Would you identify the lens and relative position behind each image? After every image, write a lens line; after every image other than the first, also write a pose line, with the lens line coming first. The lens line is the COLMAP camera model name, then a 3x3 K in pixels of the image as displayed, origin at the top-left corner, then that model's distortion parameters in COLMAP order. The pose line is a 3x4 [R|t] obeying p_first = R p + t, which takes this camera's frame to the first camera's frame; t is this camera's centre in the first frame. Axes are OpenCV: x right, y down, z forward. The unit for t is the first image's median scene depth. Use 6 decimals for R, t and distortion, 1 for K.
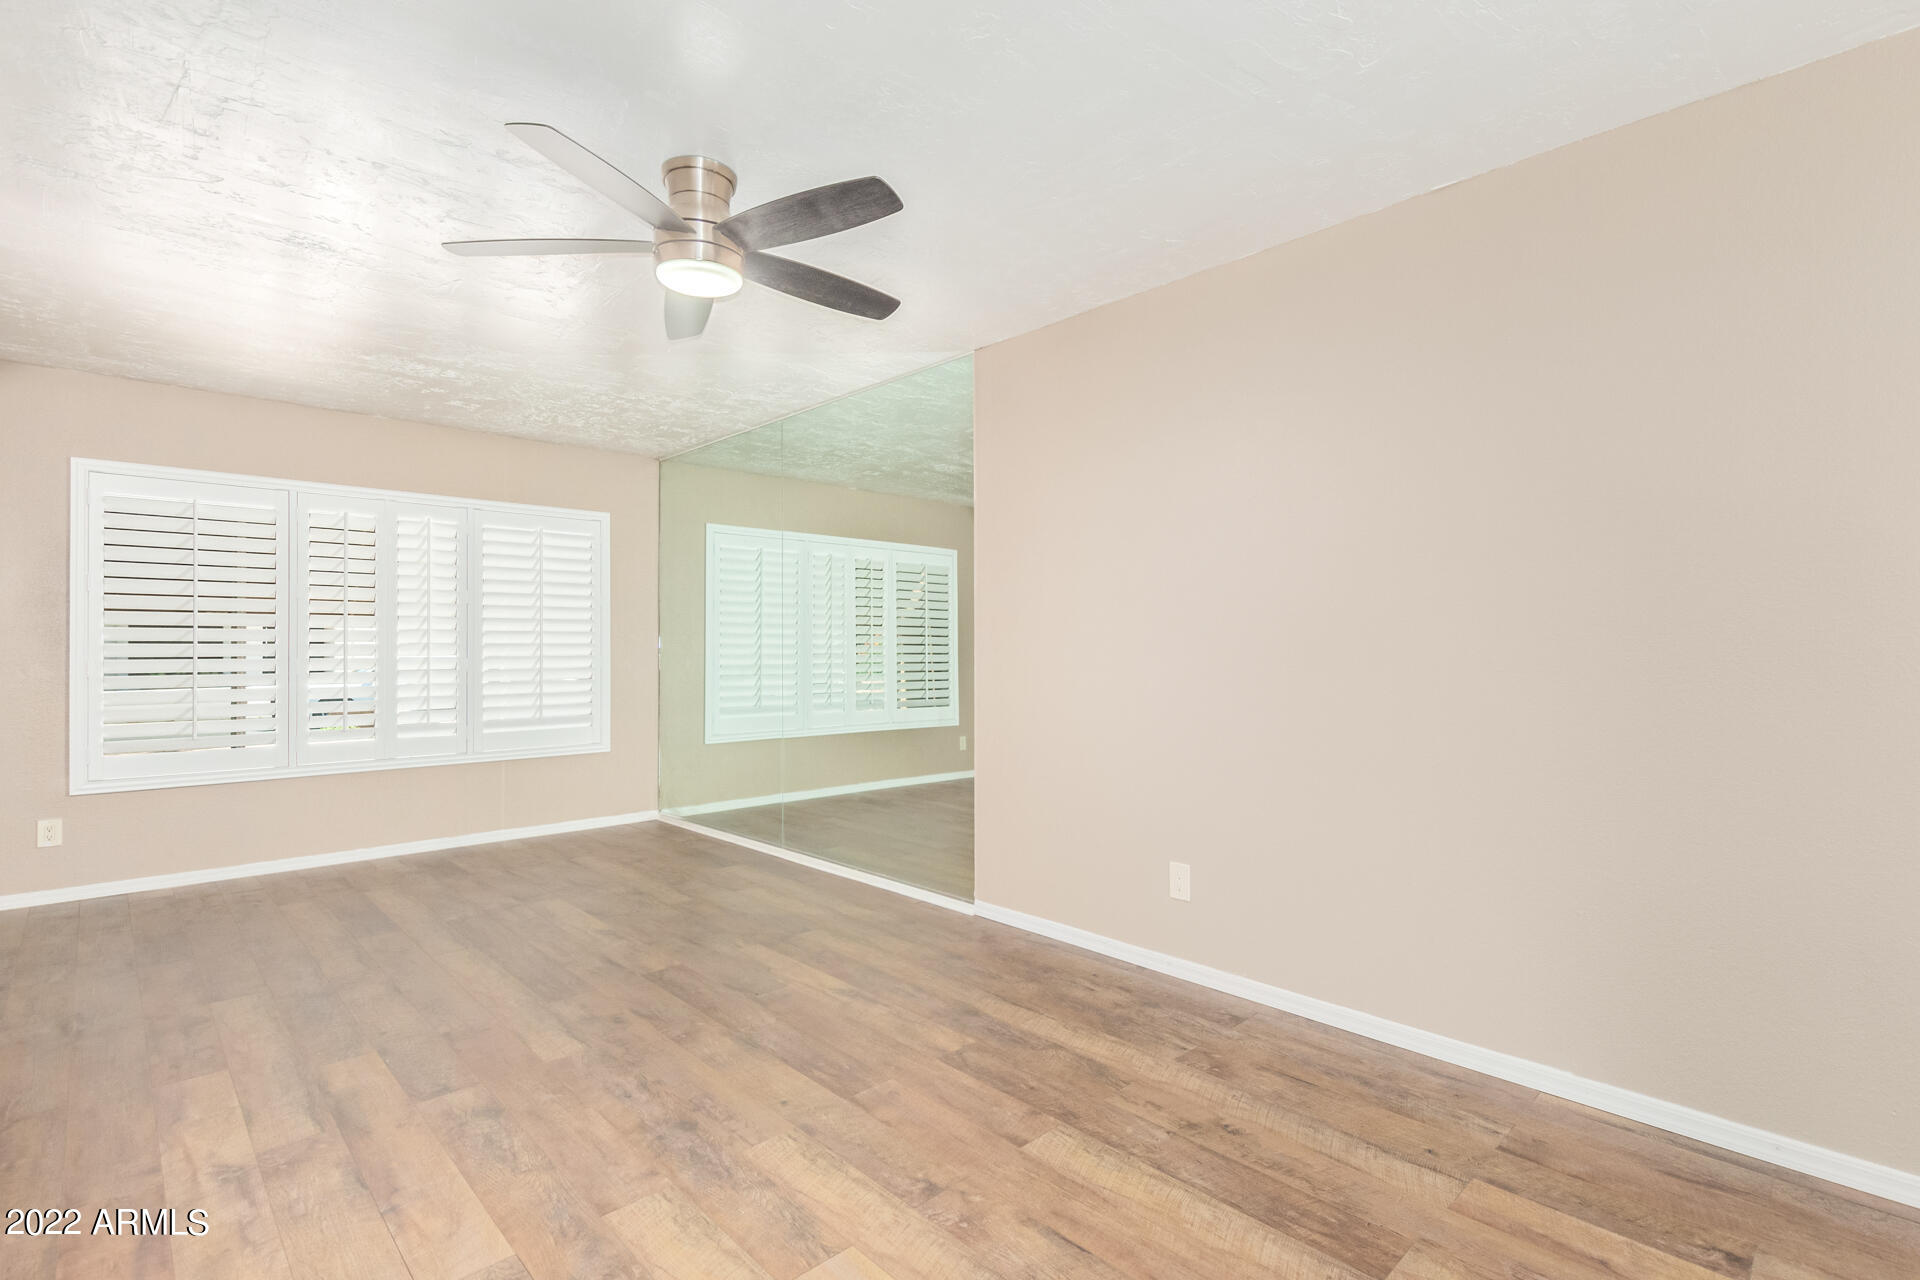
lens RADIAL K [[894.0, 0, 968.2], [0, 894.0, 649.0], [0, 0, 1]] dist [0.007314, -0.003726]
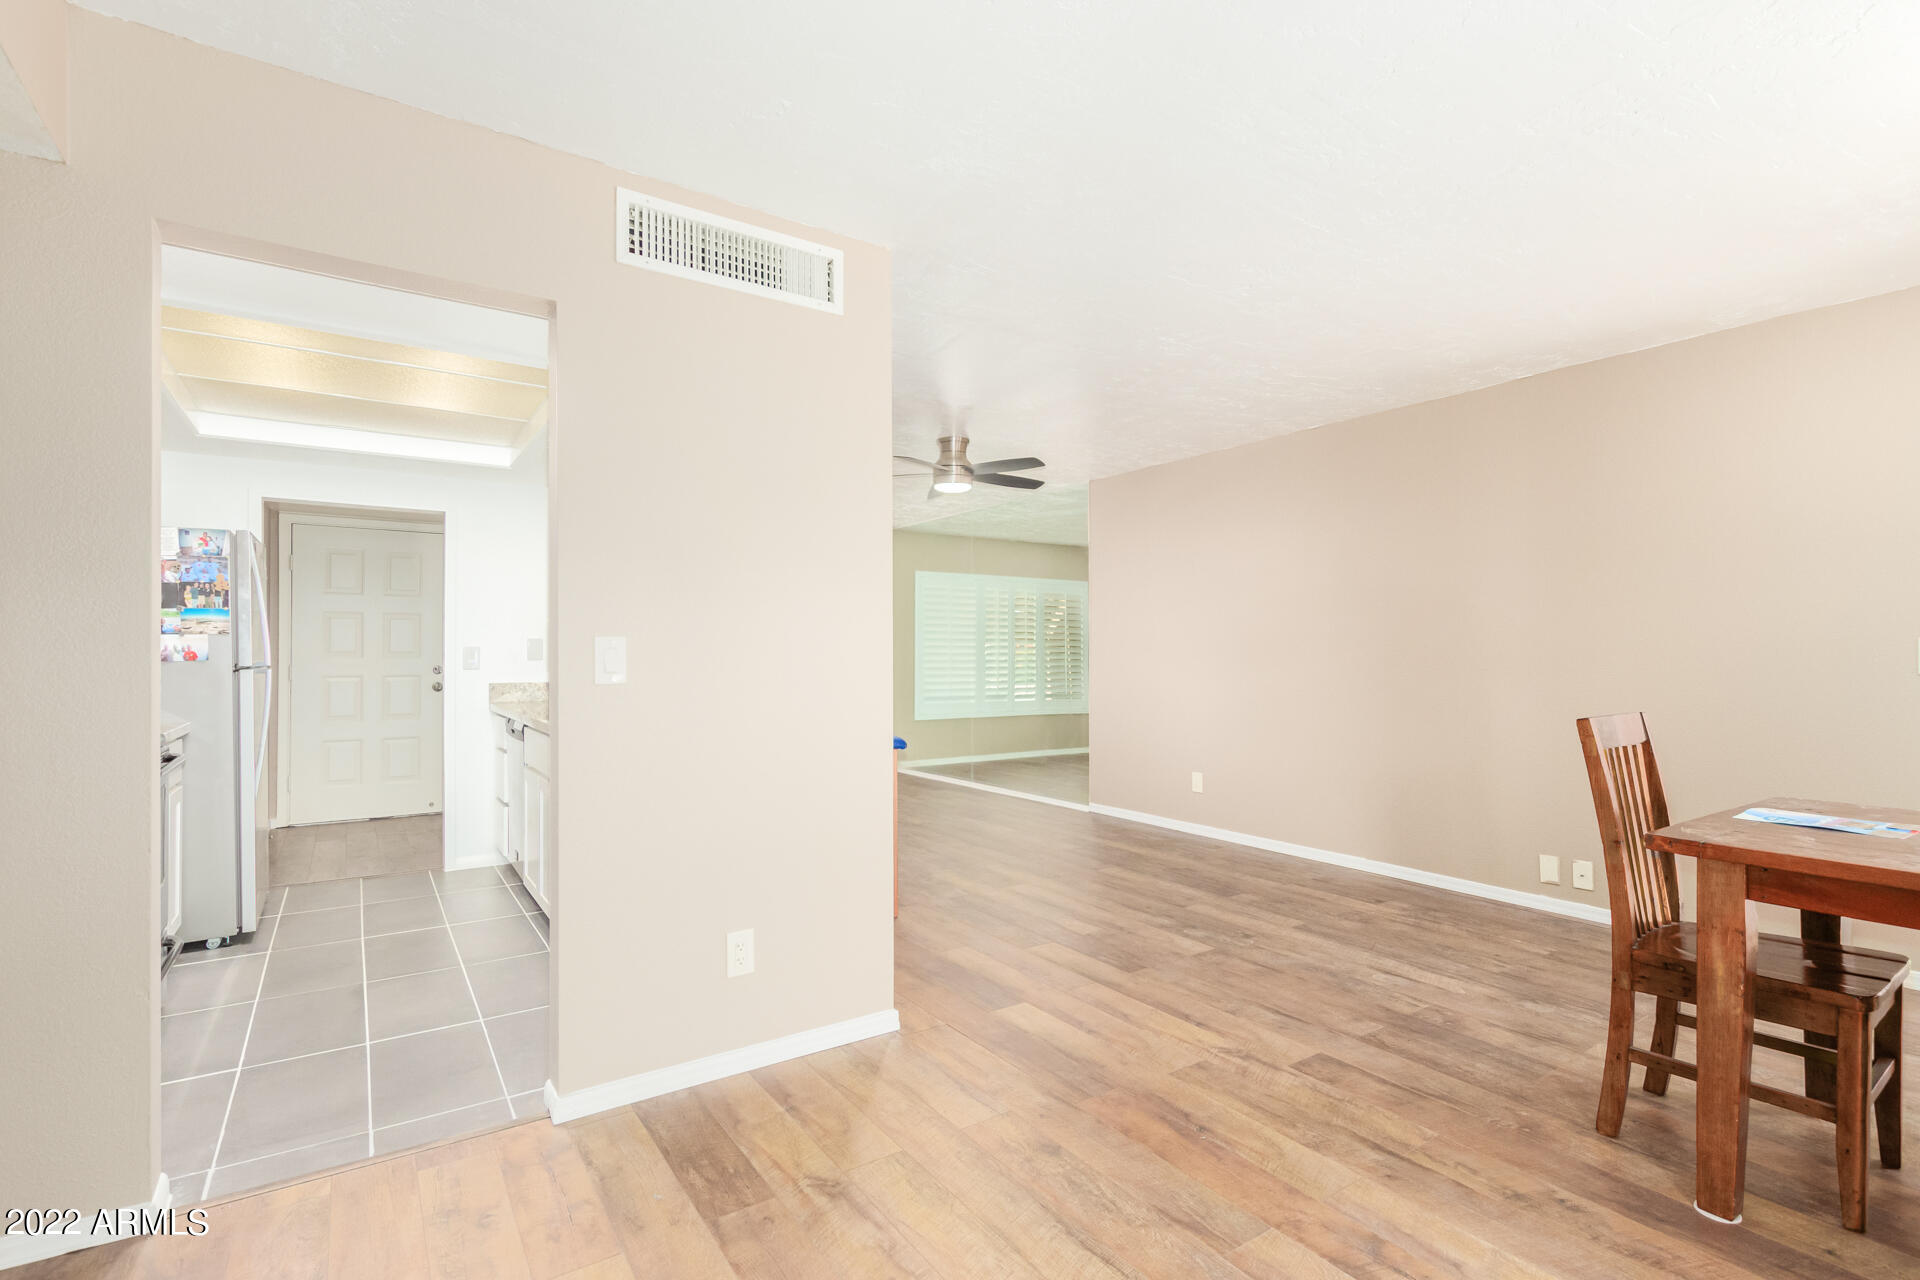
lens RADIAL K [[894.0, 0, 958.9], [0, 894.0, 637.4], [0, 0, 1]] dist [0.007314, -0.003726]
pose [[0.984584, -0.004578, -0.174851, 0.086602], [0.000835, 0.999769, -0.021471, 0.001590], [0.174909, 0.020994, 0.984361, -1.015447]]
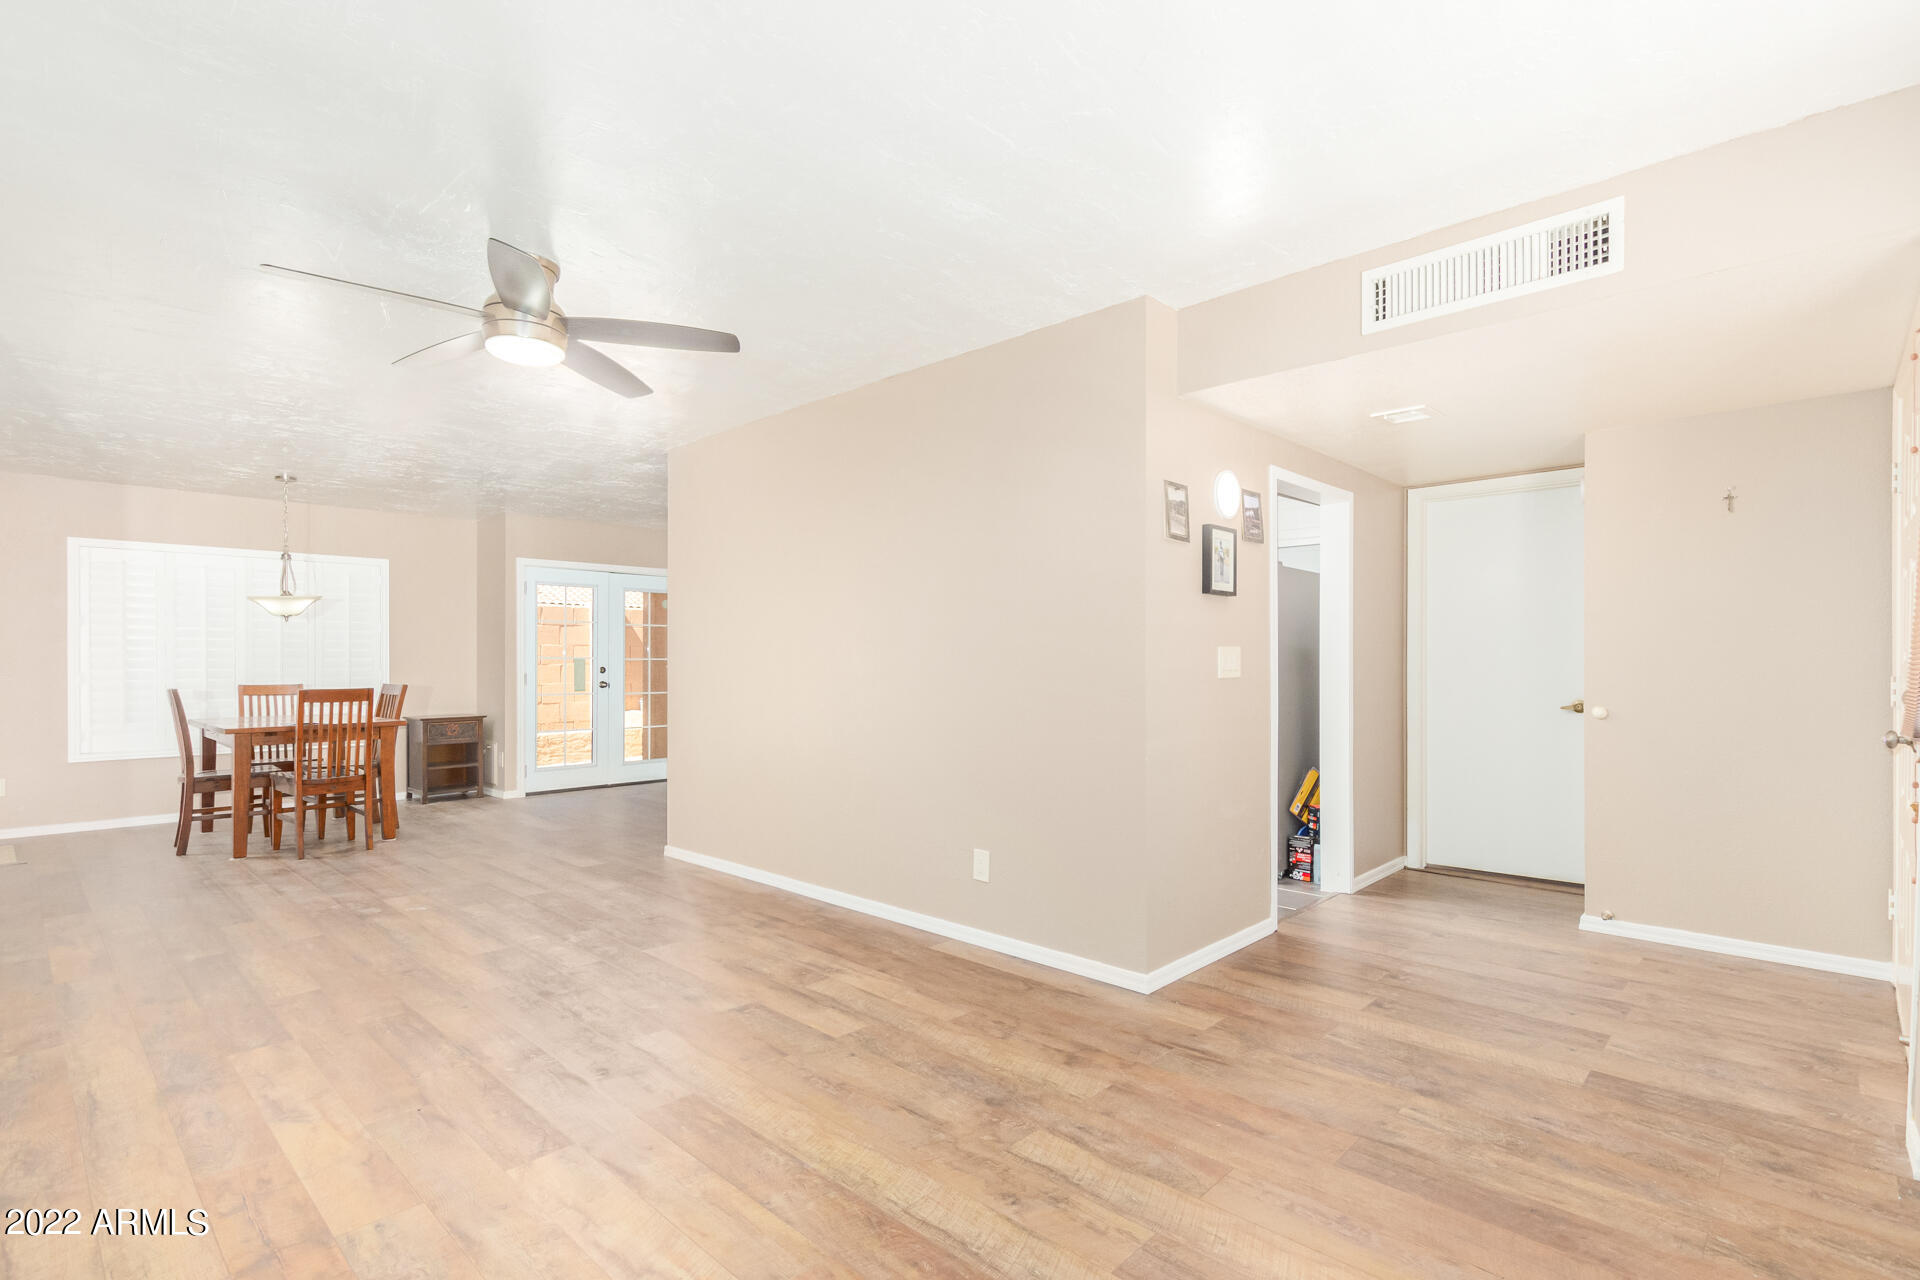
lens RADIAL K [[894.0, 0, 984.4], [0, 894.0, 661.4], [0, 0, 1]] dist [0.007314, -0.003726]
pose [[-0.997875, 0.003501, -0.065069, -0.715756], [0.003288, 0.999989, 0.003370, 0.003241], [0.065080, 0.003149, -0.997875, 1.920854]]
